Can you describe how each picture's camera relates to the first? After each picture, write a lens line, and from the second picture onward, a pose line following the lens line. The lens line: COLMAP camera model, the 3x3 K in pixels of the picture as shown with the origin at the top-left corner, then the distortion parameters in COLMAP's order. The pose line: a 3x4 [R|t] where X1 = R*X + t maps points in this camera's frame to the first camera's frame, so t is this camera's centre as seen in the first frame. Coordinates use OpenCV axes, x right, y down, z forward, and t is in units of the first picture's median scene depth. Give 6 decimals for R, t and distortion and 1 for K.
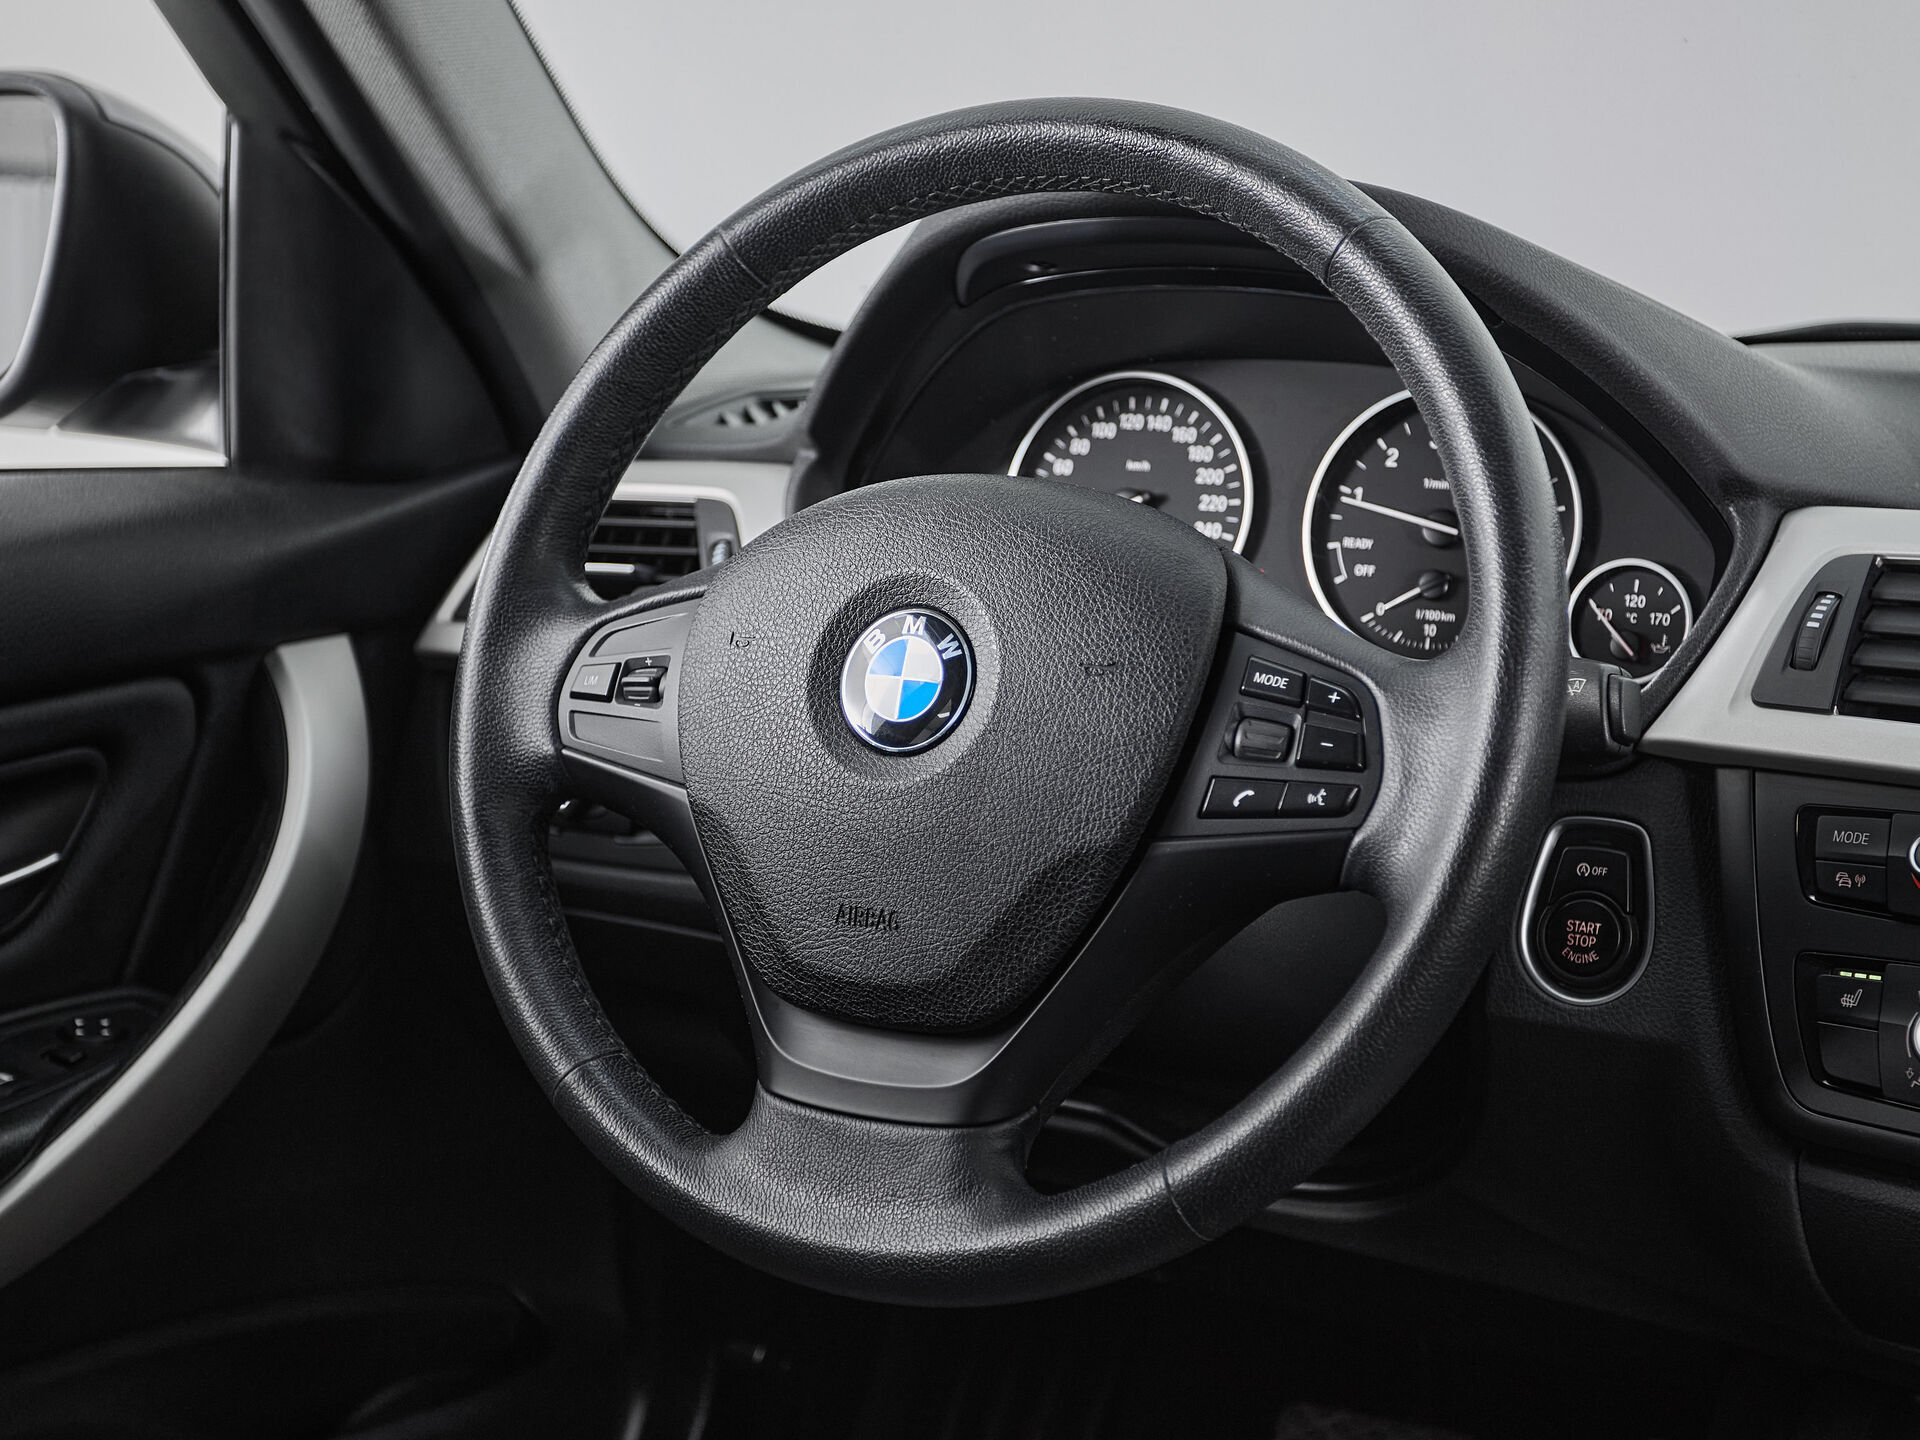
lens RADIAL K [[2932.1, 0, 906.2], [0, 2932.1, 728.6], [0, 0, 1]] dist [0.033088, 0.045908]
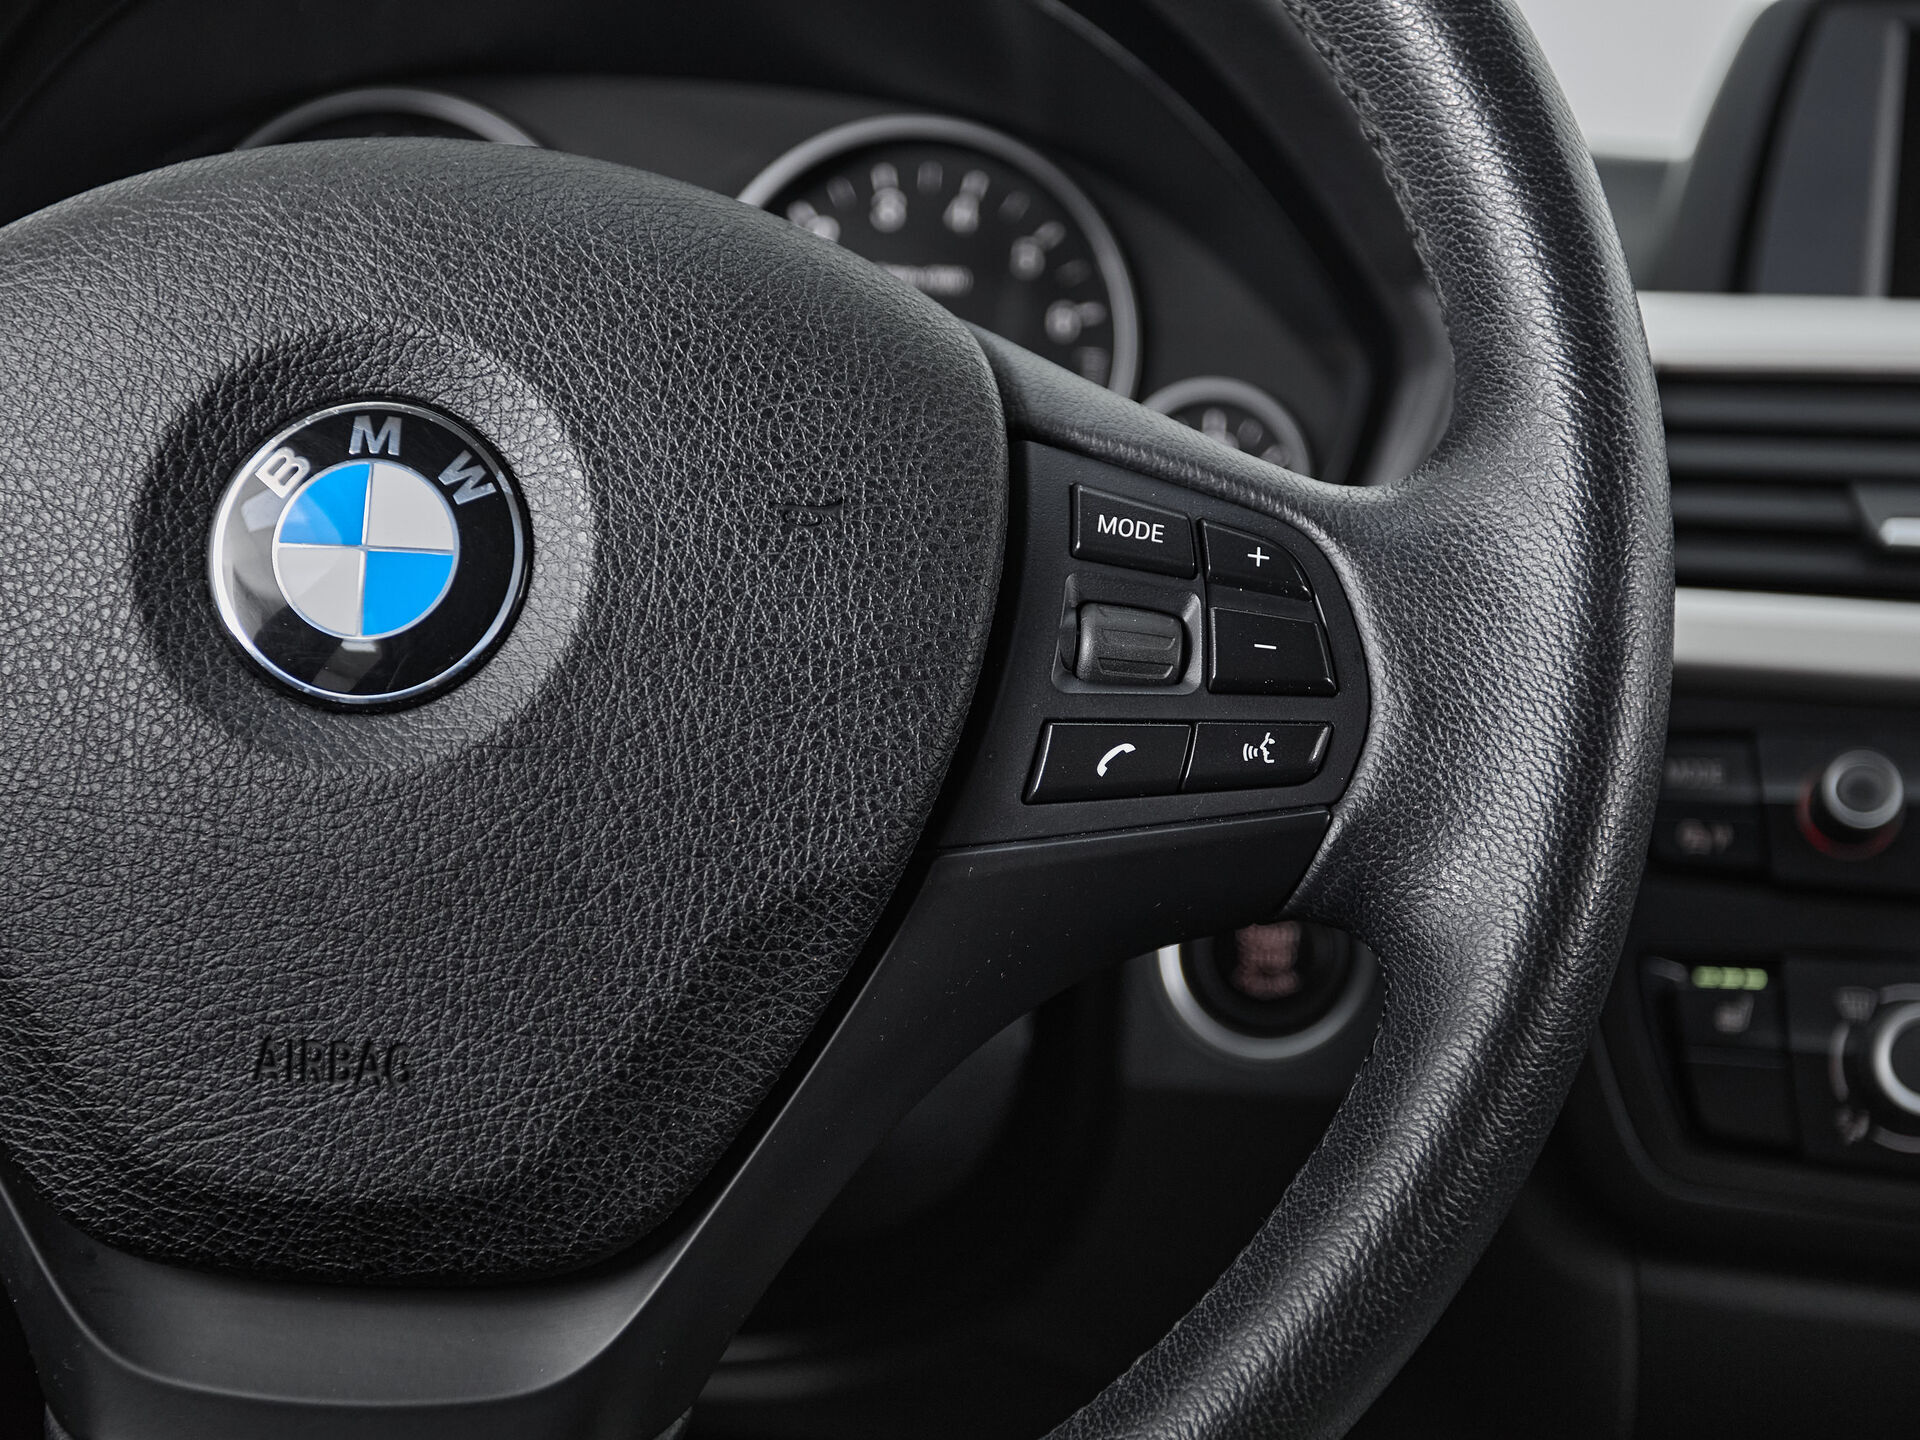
lens RADIAL K [[2739.2, 0, 958.0], [0, 2739.2, 839.2], [0, 0, 1]] dist [0.008728, 0.053987]
pose [[0.881113, -0.067728, 0.468031, -0.119982], [0.045055, 0.997212, 0.059486, 0.007259], [-0.470755, -0.031327, 0.881708, 0.536910]]
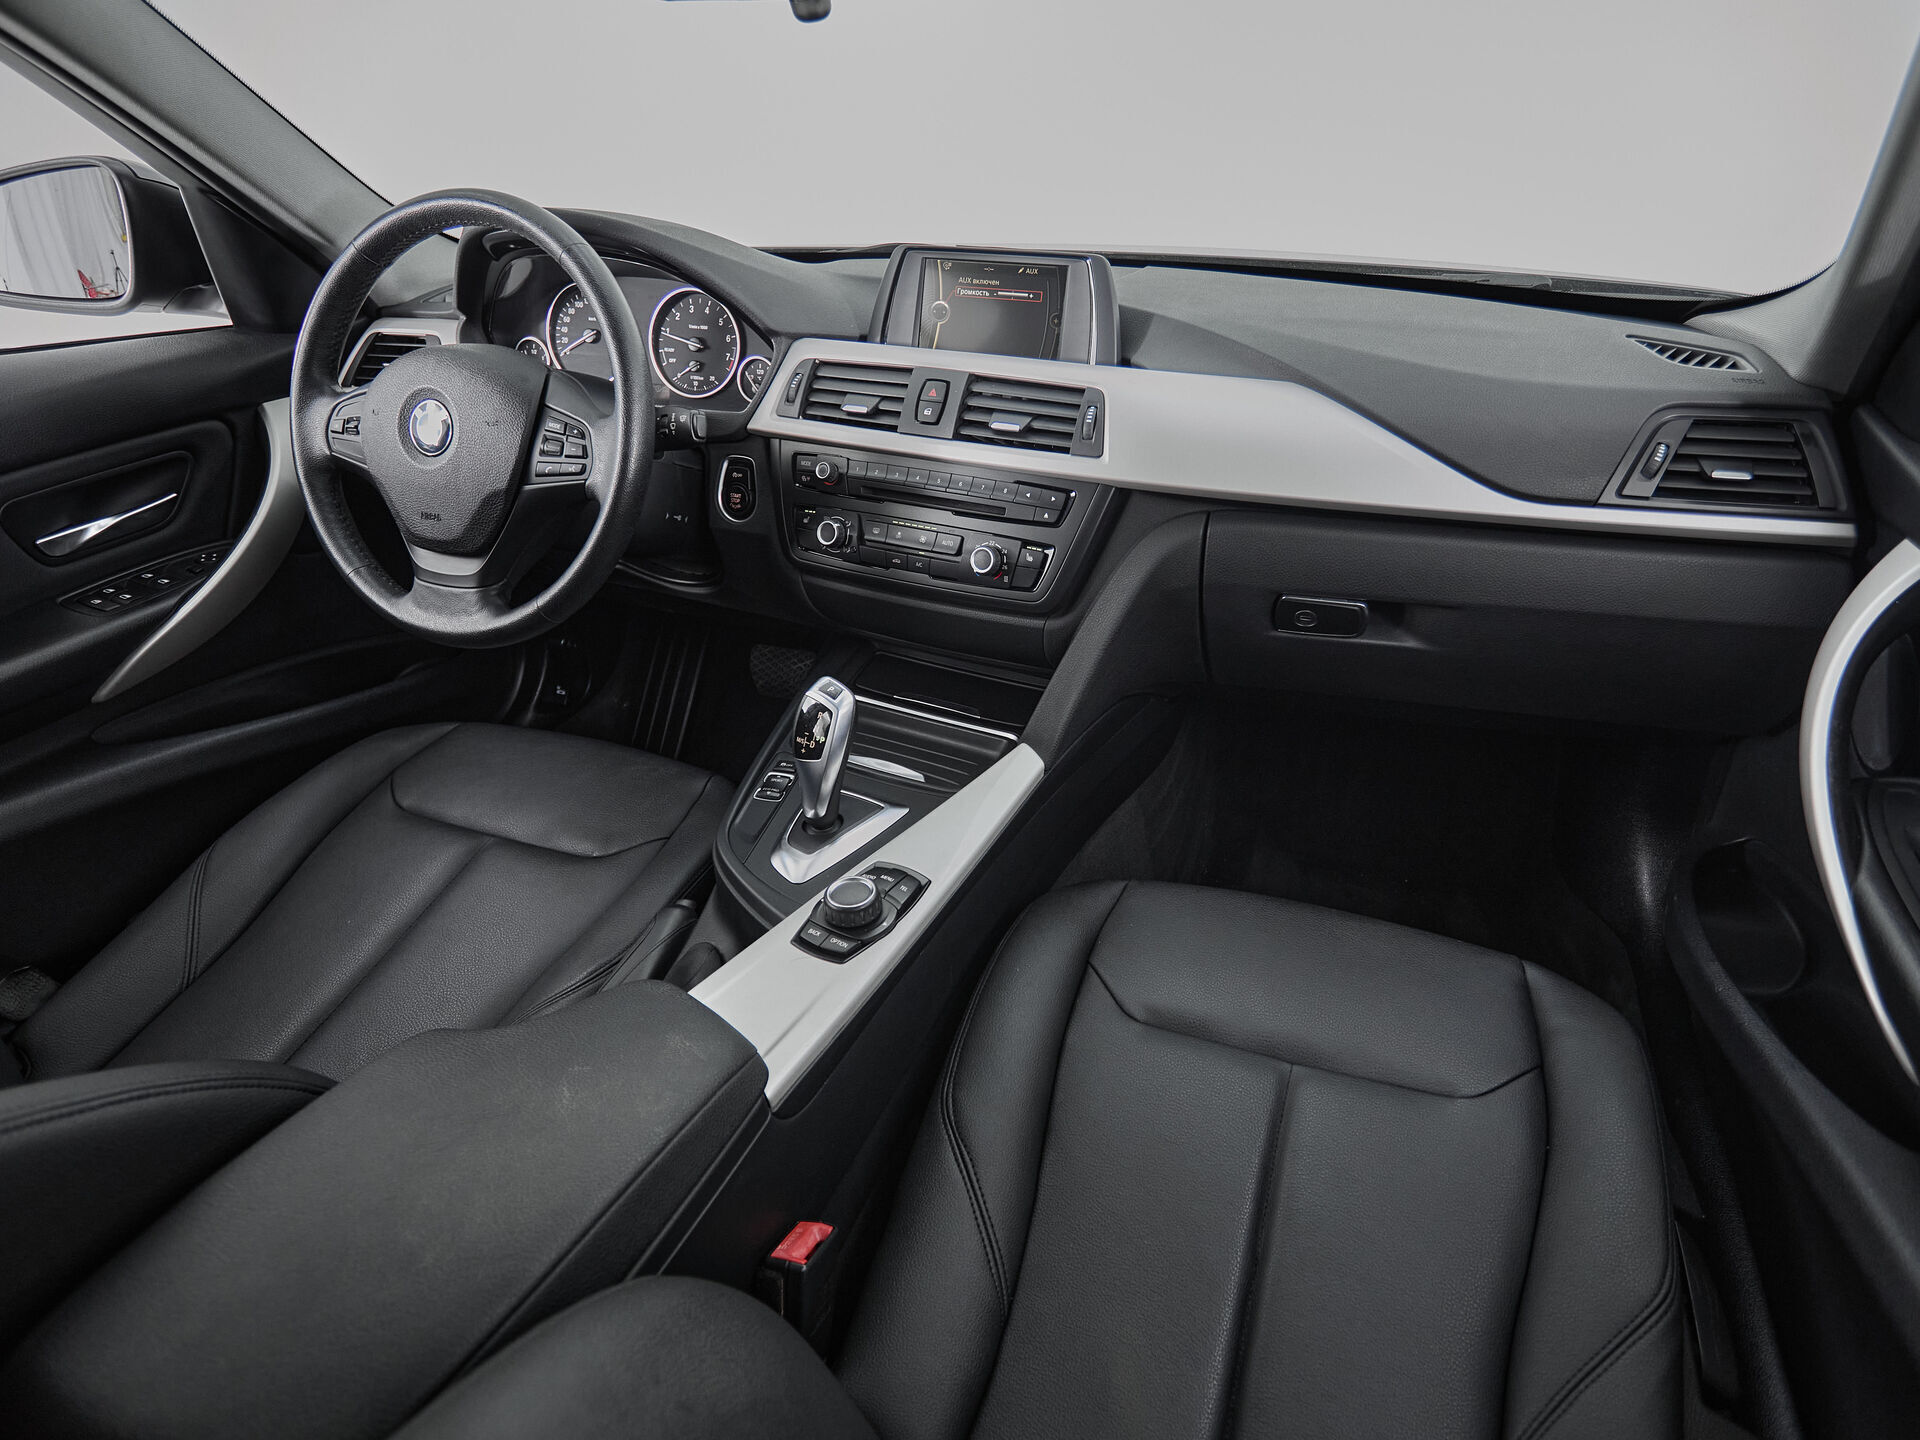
lens RADIAL K [[1094.9, 0, 1016.9], [0, 1094.9, 727.3], [0, 0, 1]] dist [-0.001690, -0.000969]
pose [[0.984555, -0.088374, 0.151137, 0.343911], [0.034098, 0.943513, 0.329575, -0.067682], [-0.171725, -0.319331, 0.931954, -0.134458]]
